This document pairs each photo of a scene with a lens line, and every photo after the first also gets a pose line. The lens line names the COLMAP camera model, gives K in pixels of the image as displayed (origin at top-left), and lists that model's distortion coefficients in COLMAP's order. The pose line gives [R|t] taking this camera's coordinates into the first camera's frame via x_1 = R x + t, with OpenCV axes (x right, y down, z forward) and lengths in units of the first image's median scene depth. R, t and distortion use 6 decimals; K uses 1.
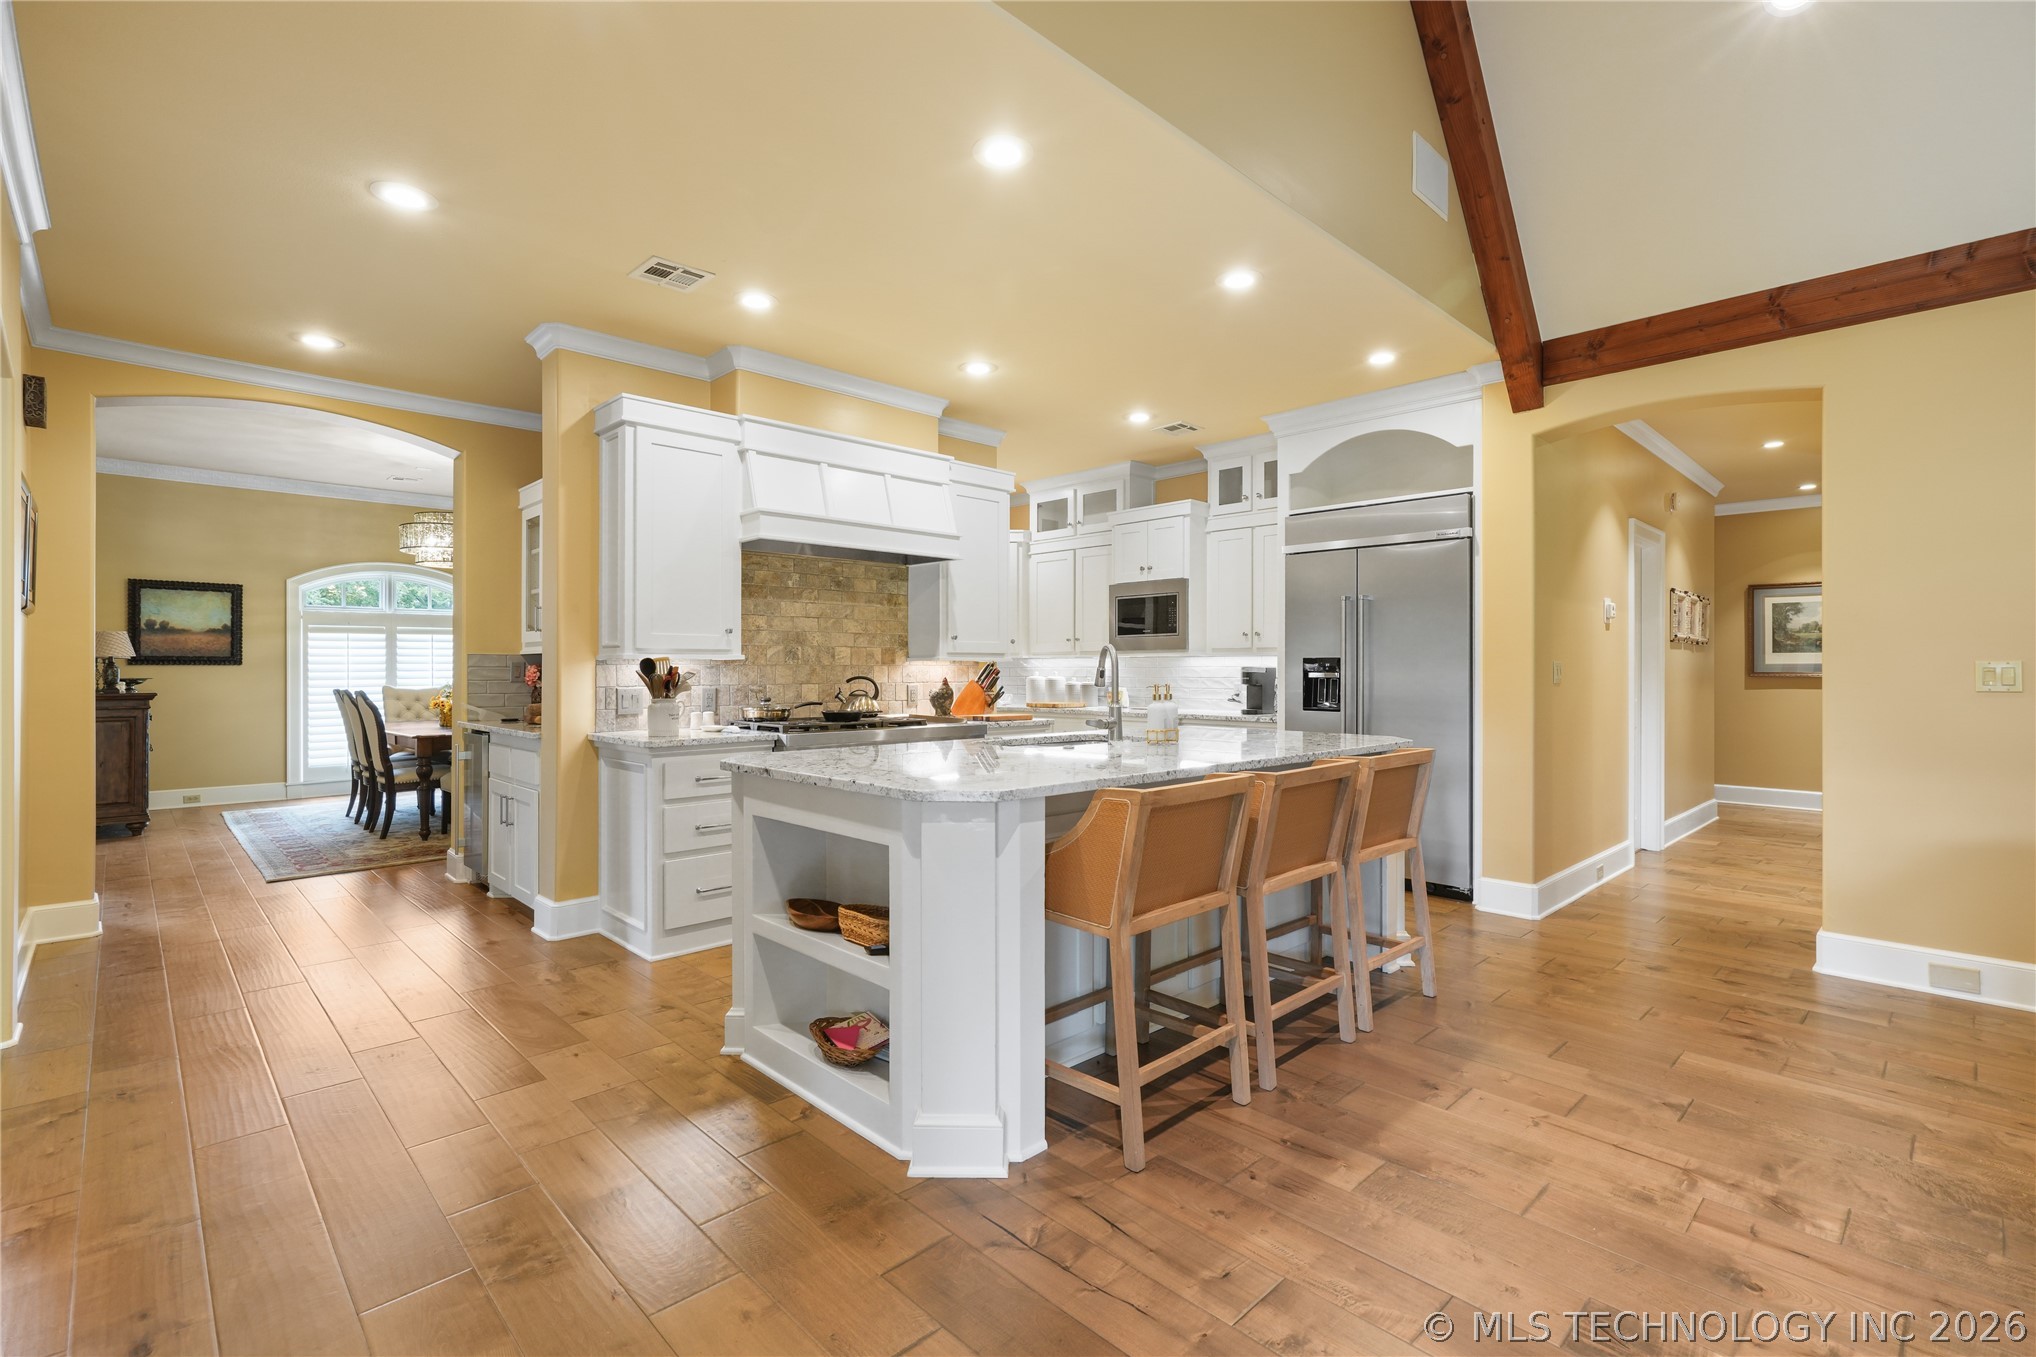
lens RADIAL K [[930.0, 0, 1023.2], [0, 930.0, 670.7], [0, 0, 1]] dist [-0.000278, 0.000046]
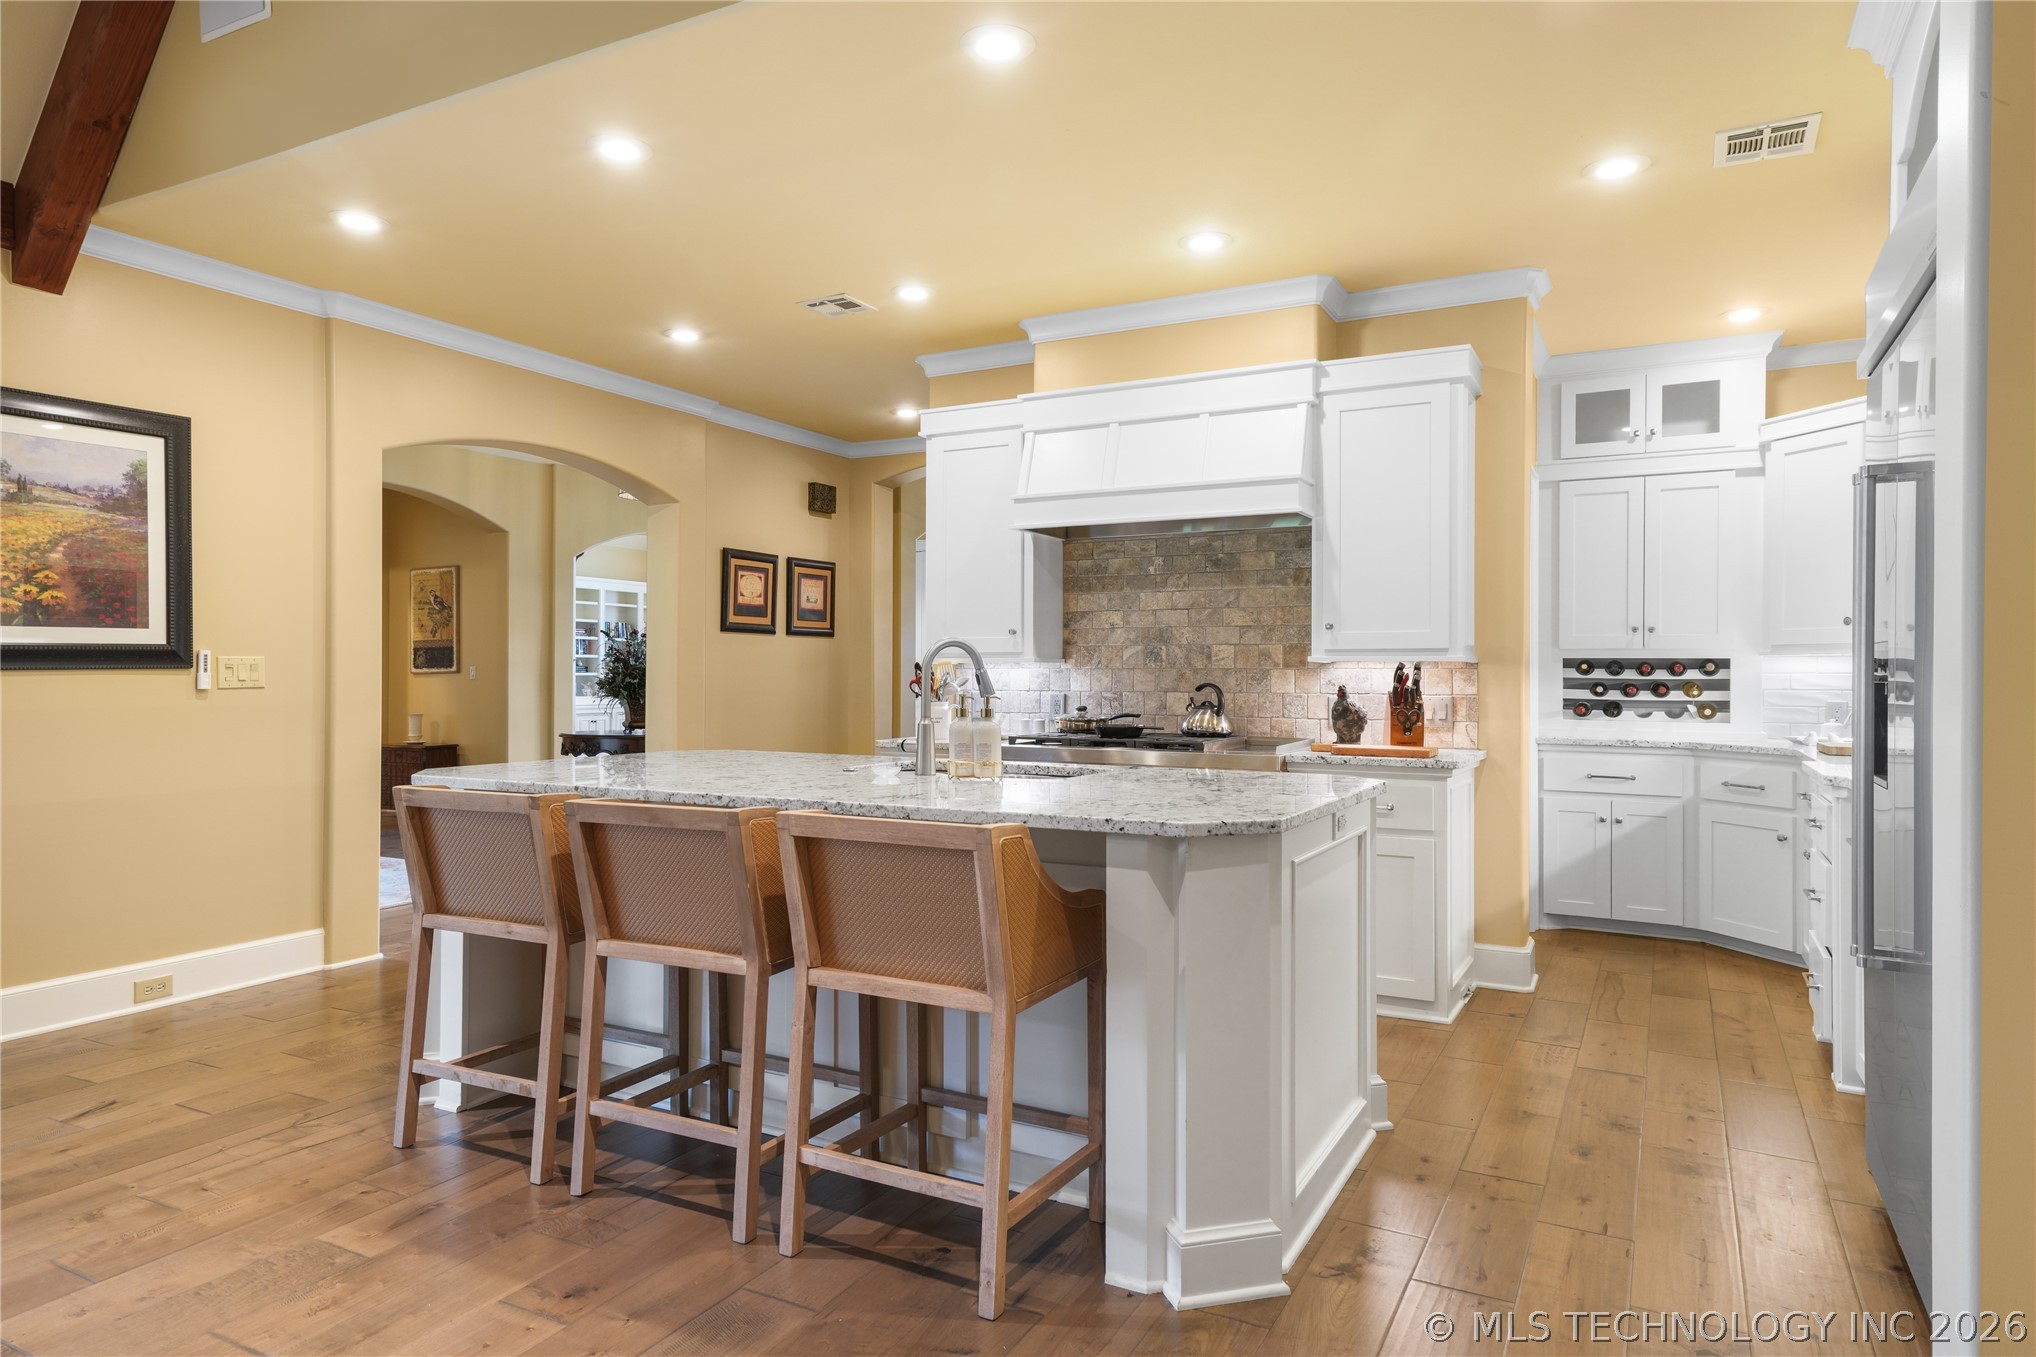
lens RADIAL K [[1216.6, 0, 1024.8], [0, 1216.6, 676.1], [0, 0, 1]] dist [0.008426, 0.001754]
pose [[0.309905, 0.000822, -0.950767, 0.741582], [-0.006347, 0.999979, -0.001204, 0.002523], [0.950746, 0.006408, 0.309904, 0.559419]]
